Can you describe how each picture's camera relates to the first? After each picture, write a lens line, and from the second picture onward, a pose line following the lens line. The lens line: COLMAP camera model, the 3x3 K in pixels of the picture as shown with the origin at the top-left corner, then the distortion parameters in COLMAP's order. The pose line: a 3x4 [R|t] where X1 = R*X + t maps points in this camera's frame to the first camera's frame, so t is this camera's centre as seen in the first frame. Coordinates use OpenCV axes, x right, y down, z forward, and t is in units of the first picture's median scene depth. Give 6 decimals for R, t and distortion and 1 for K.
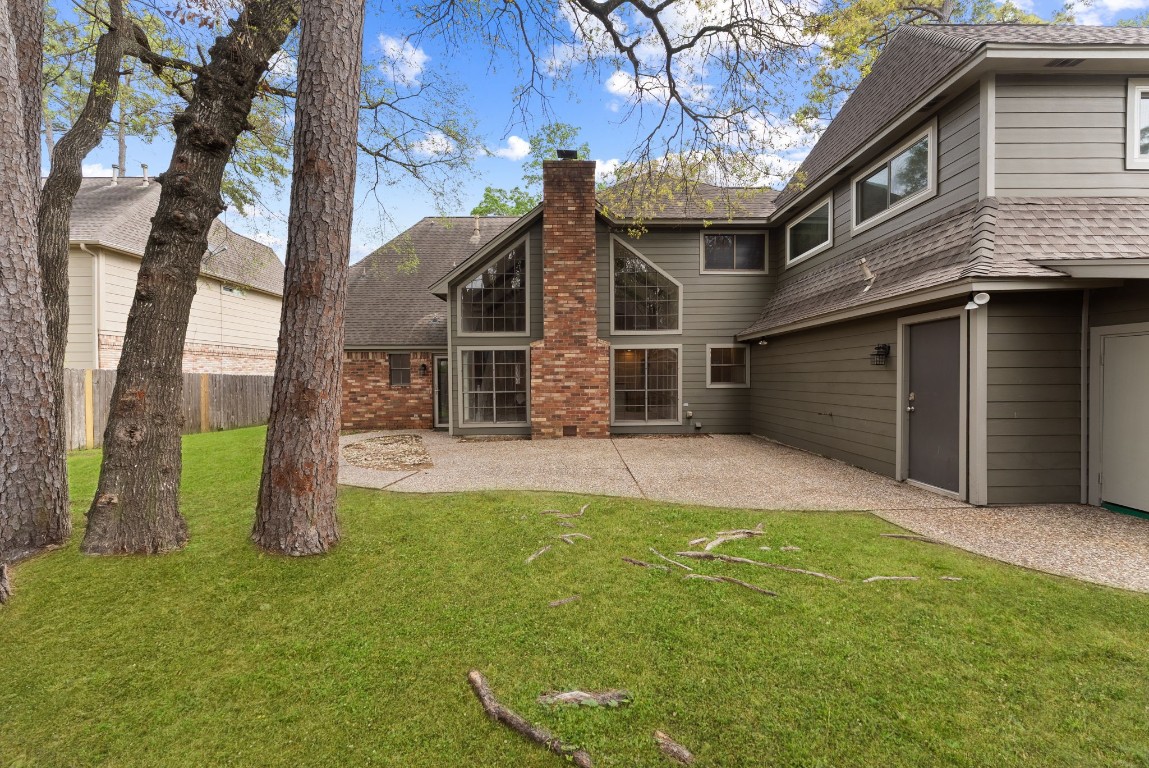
lens RADIAL K [[470.7, 0, 572.9], [0, 470.7, 383.7], [0, 0, 1]] dist [0.002494, 0.000456]
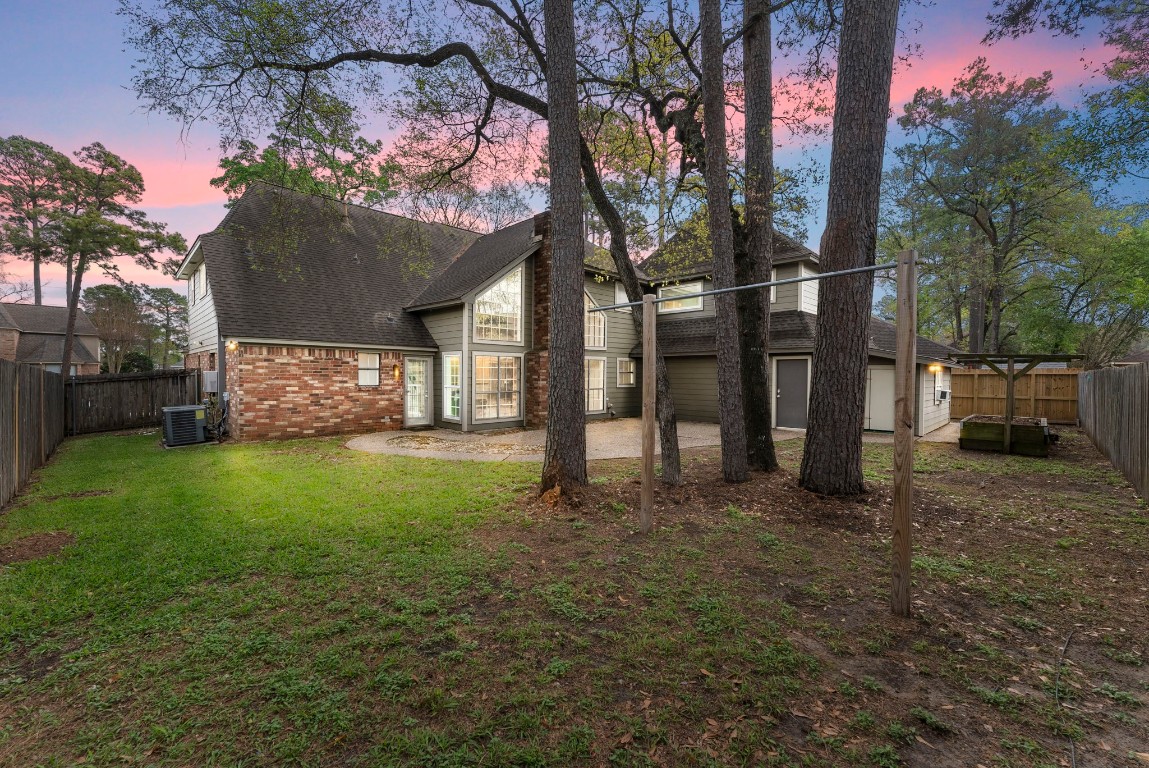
lens RADIAL K [[470.7, 0, 576.4], [0, 470.7, 383.9], [0, 0, 1]] dist [0.002494, 0.000456]
pose [[0.709360, -0.000774, 0.704846, -0.740834], [-0.002069, 0.999993, 0.003180, -0.005481], [-0.704843, -0.003714, 0.709353, 0.033812]]
